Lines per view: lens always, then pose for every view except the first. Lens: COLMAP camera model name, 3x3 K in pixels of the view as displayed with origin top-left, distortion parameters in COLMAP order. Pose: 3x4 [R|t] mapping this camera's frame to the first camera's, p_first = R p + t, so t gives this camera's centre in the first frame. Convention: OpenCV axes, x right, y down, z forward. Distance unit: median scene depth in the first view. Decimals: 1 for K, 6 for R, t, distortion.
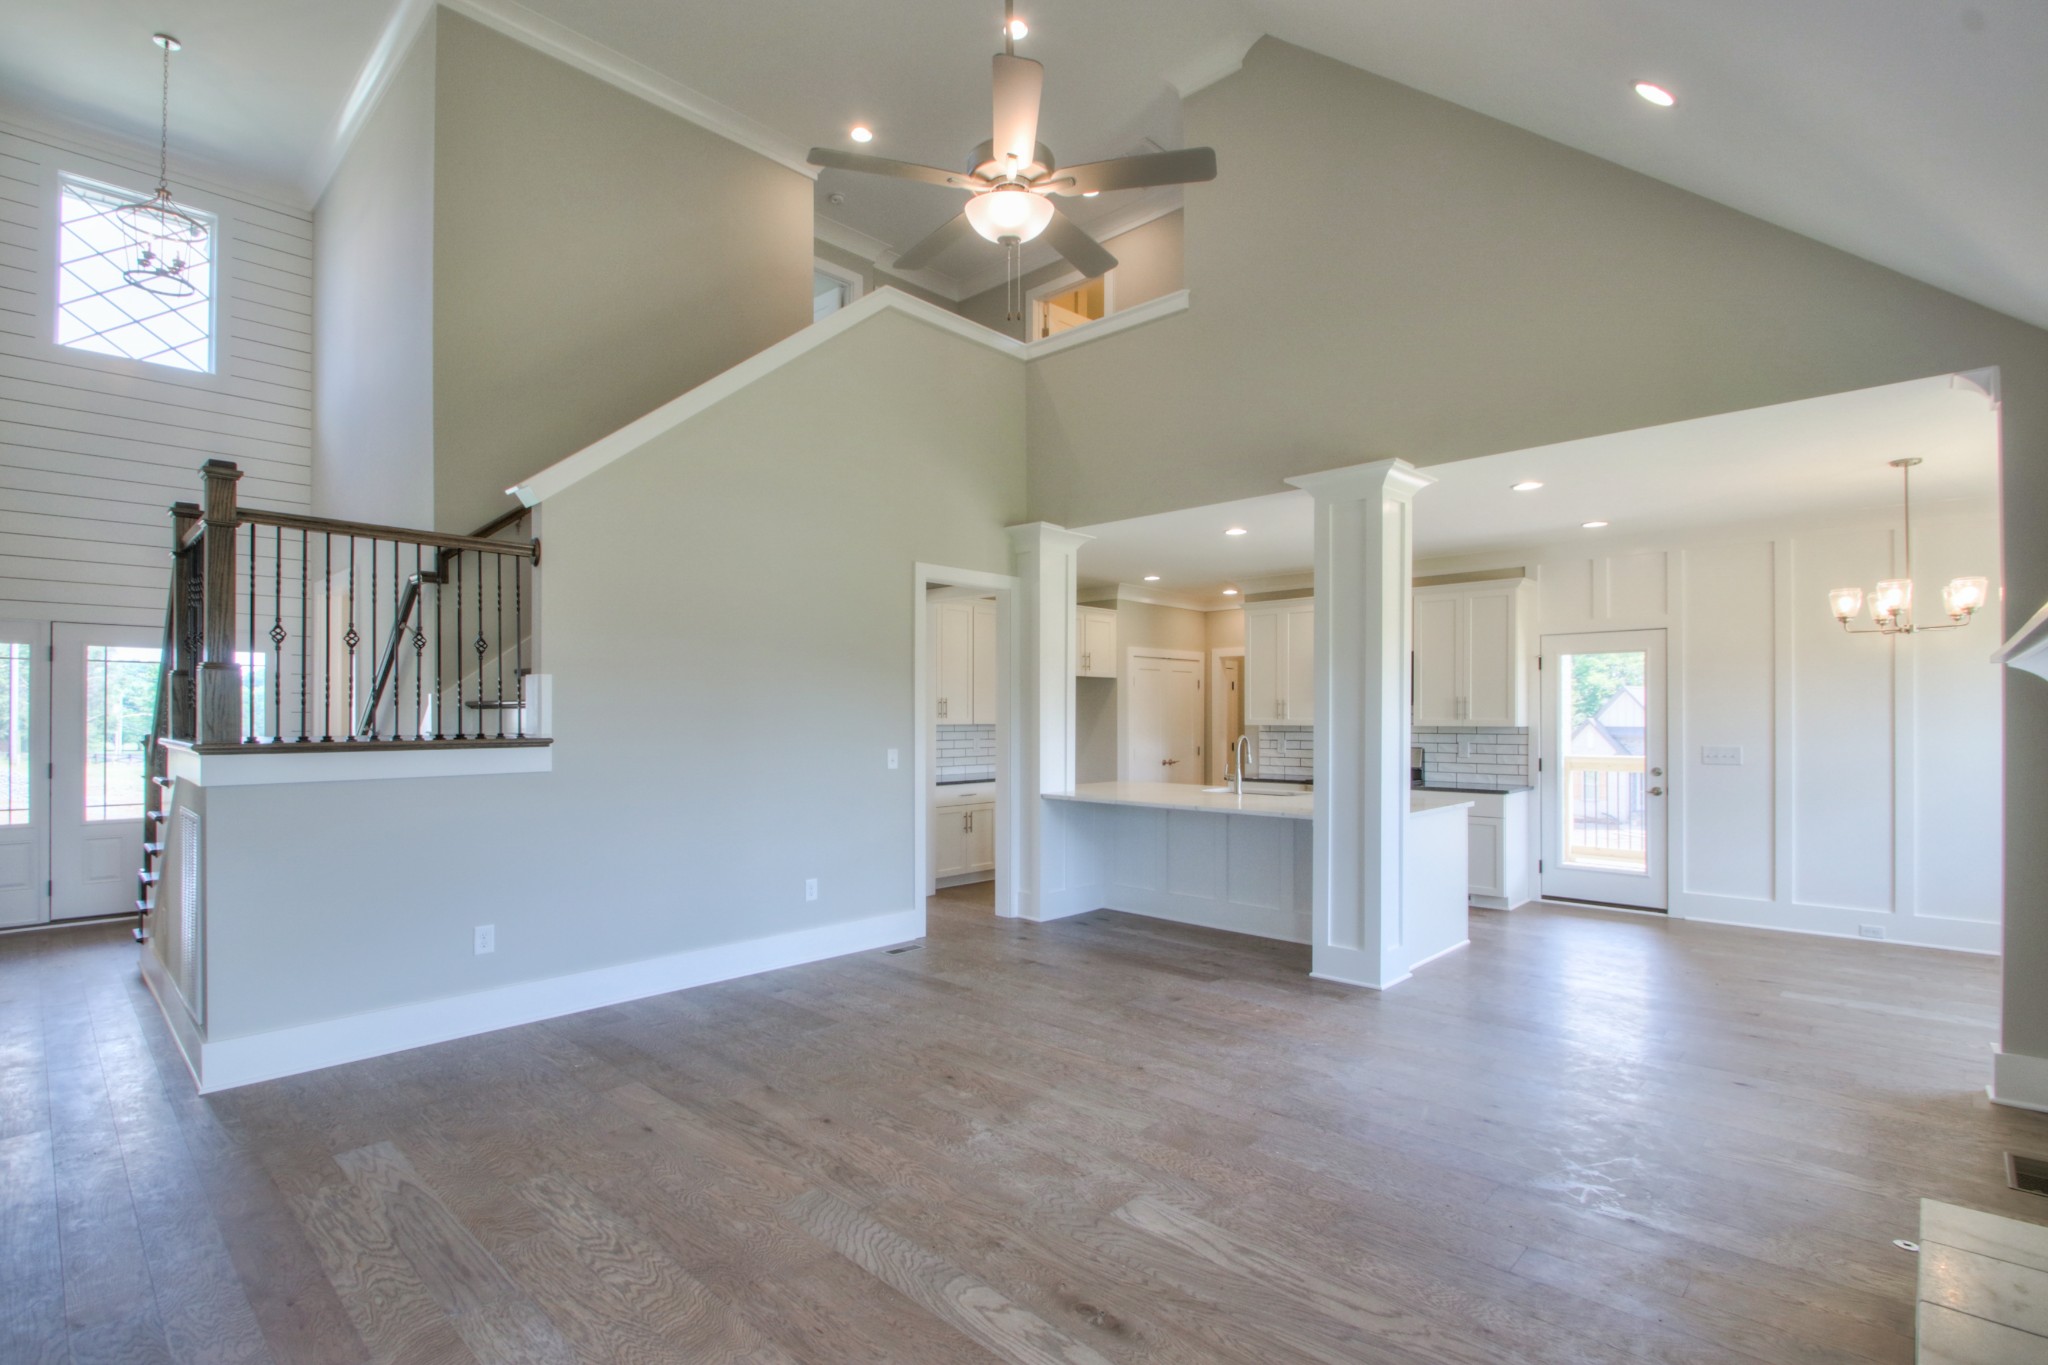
lens RADIAL K [[956.3, 0, 987.1], [0, 956.3, 714.9], [0, 0, 1]] dist [0.021872, -0.024183]
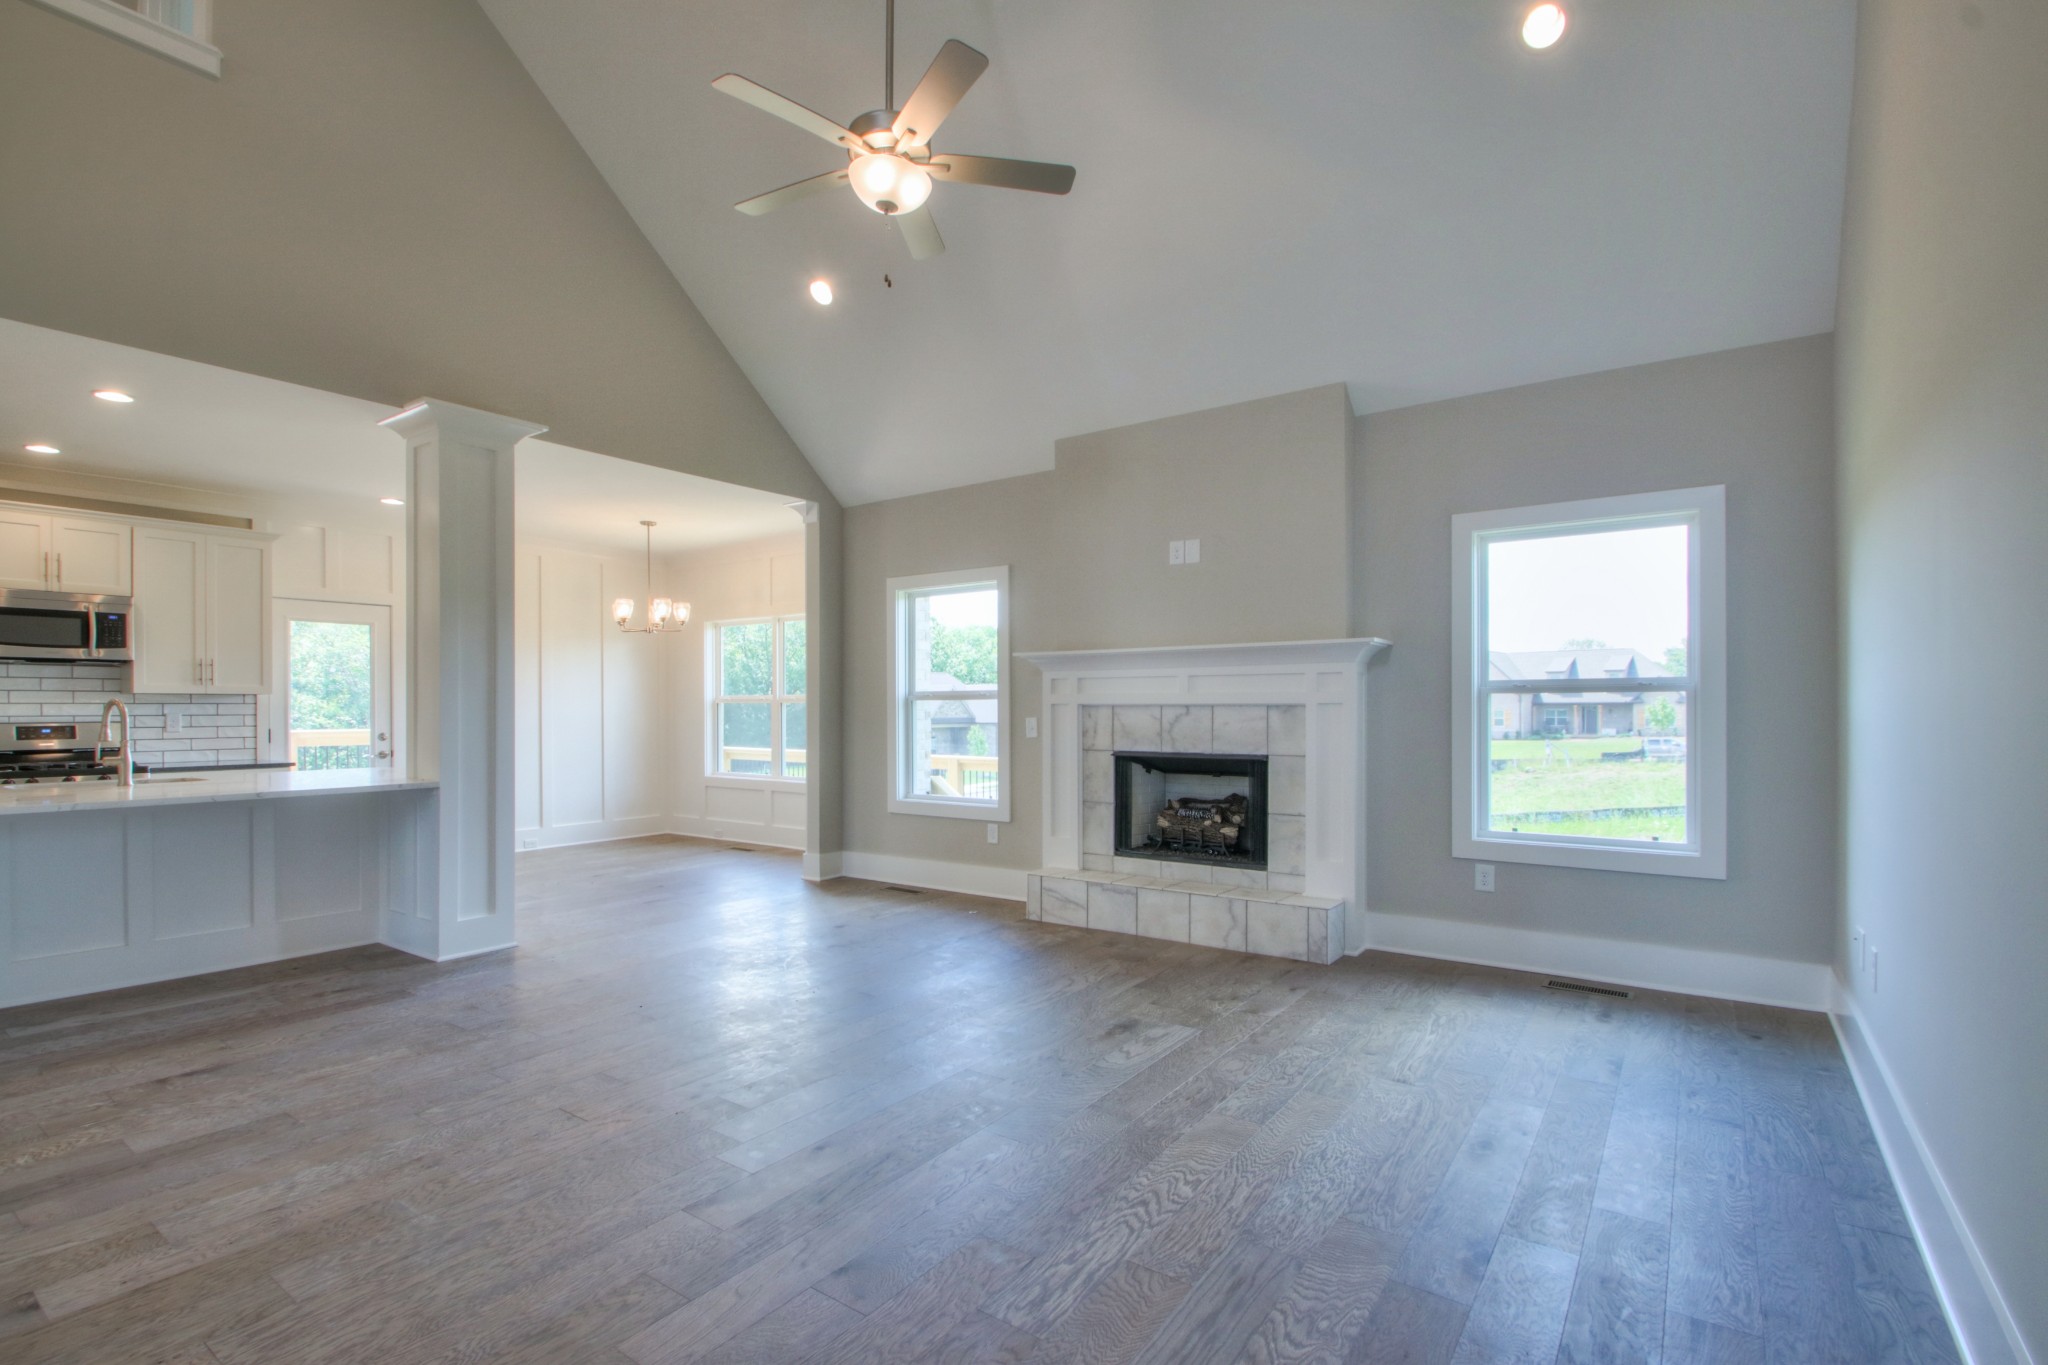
lens RADIAL K [[956.3, 0, 987.1], [0, 956.3, 714.9], [0, 0, 1]] dist [0.021872, -0.024183]
pose [[-0.143840, -0.005544, 0.989585, -0.493169], [-0.000266, 0.999984, 0.005564, 0.028784], [-0.989601, 0.000537, -0.143840, 0.492083]]
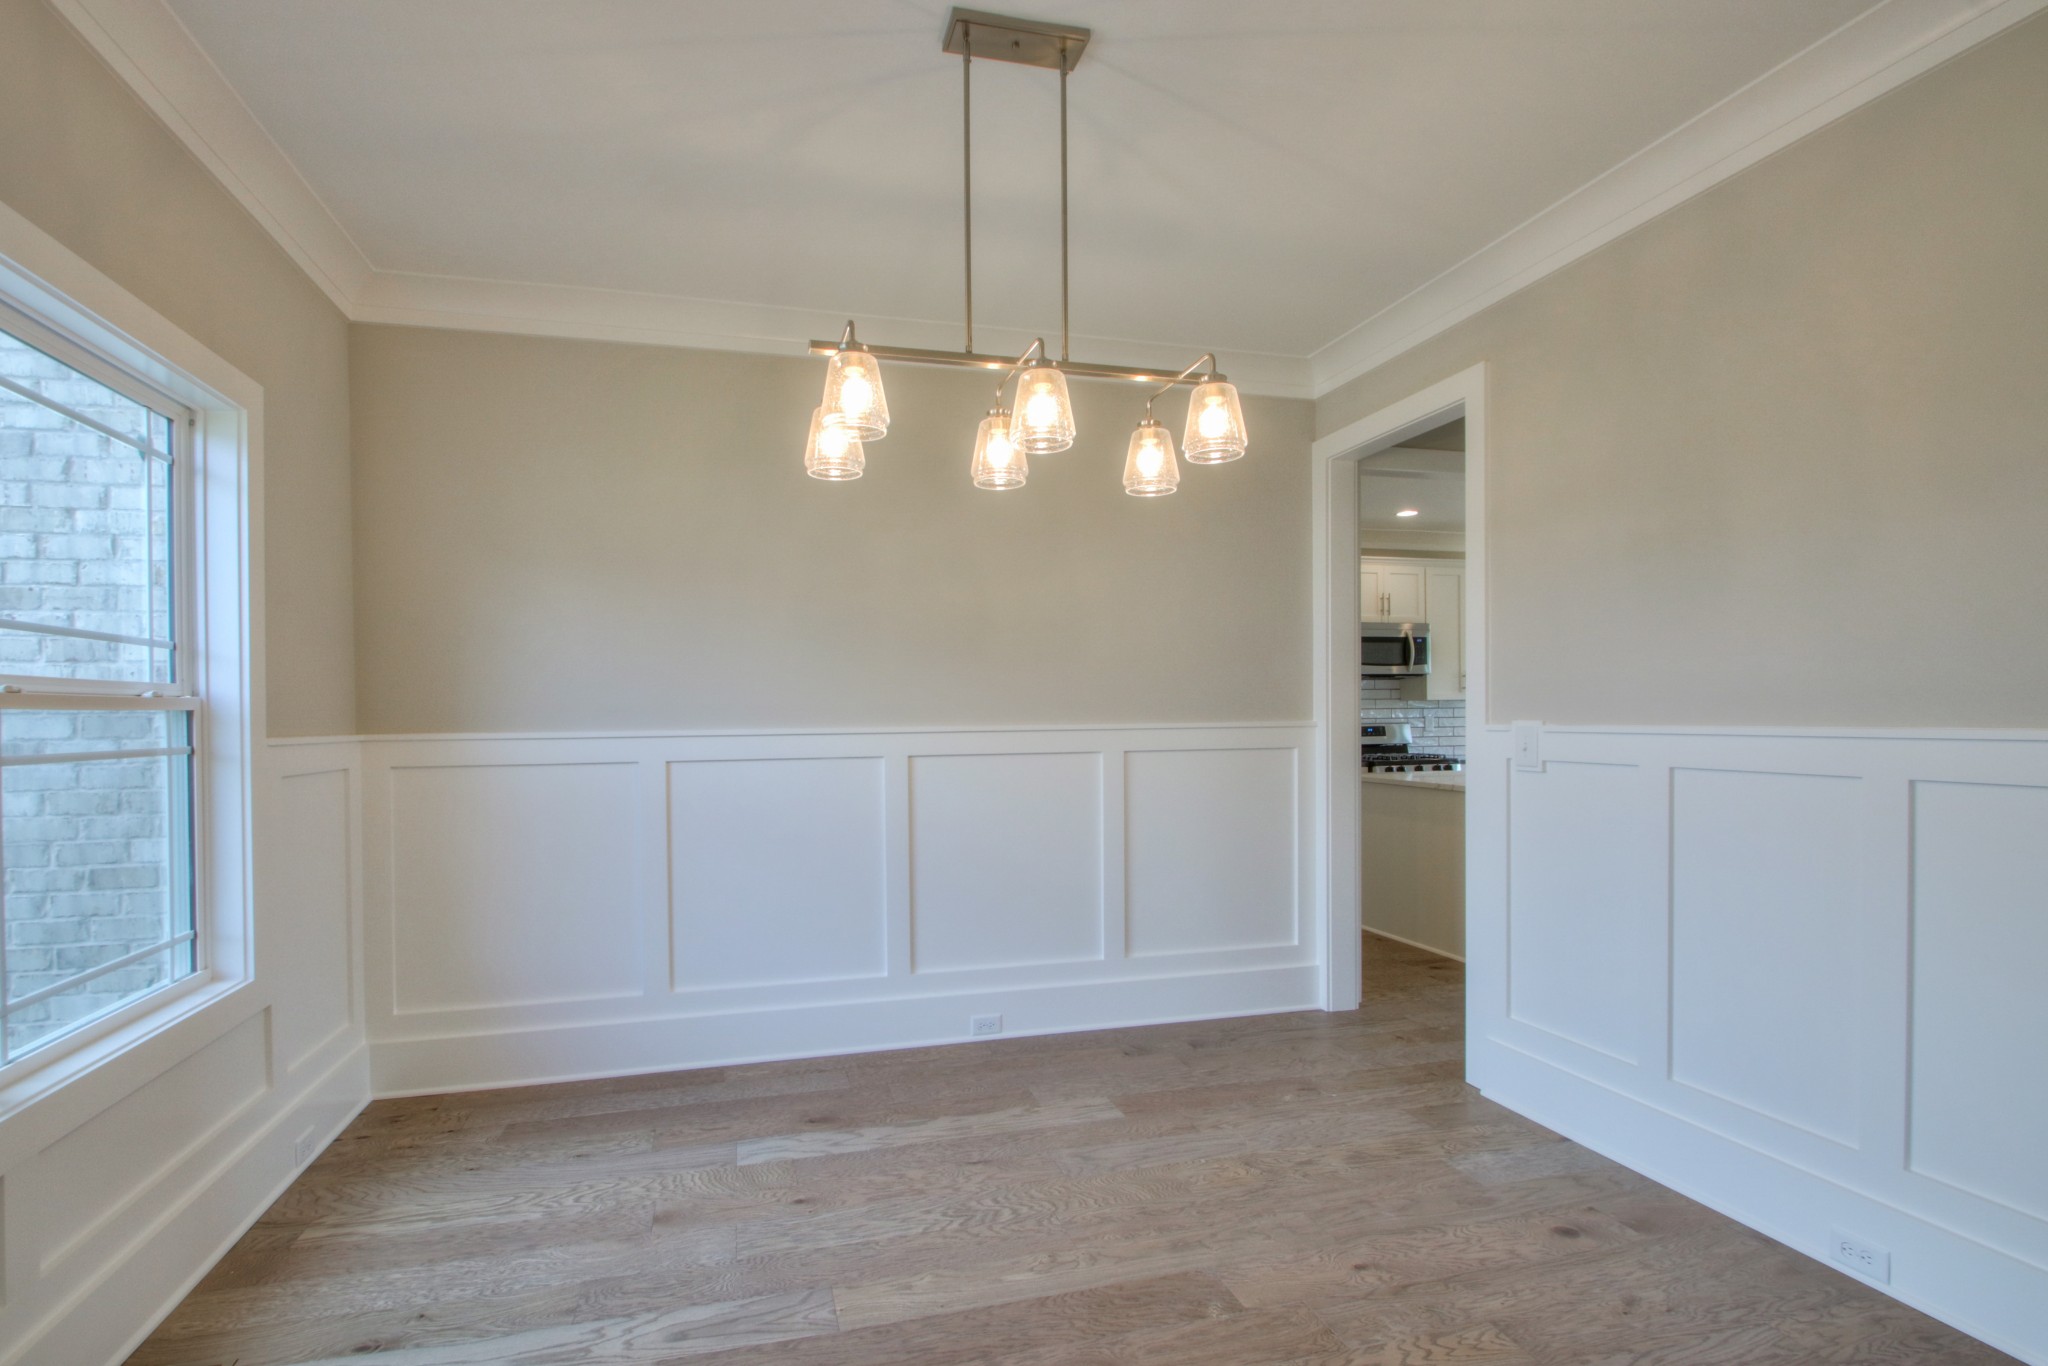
lens RADIAL K [[956.3, 0, 987.1], [0, 956.3, 715.4], [0, 0, 1]] dist [0.021872, -0.024183]
pose [[0.515074, -0.003318, 0.857139, -0.722697], [0.004517, 0.999989, 0.001157, 0.027788], [-0.857134, 0.003276, 0.515083, 1.019136]]
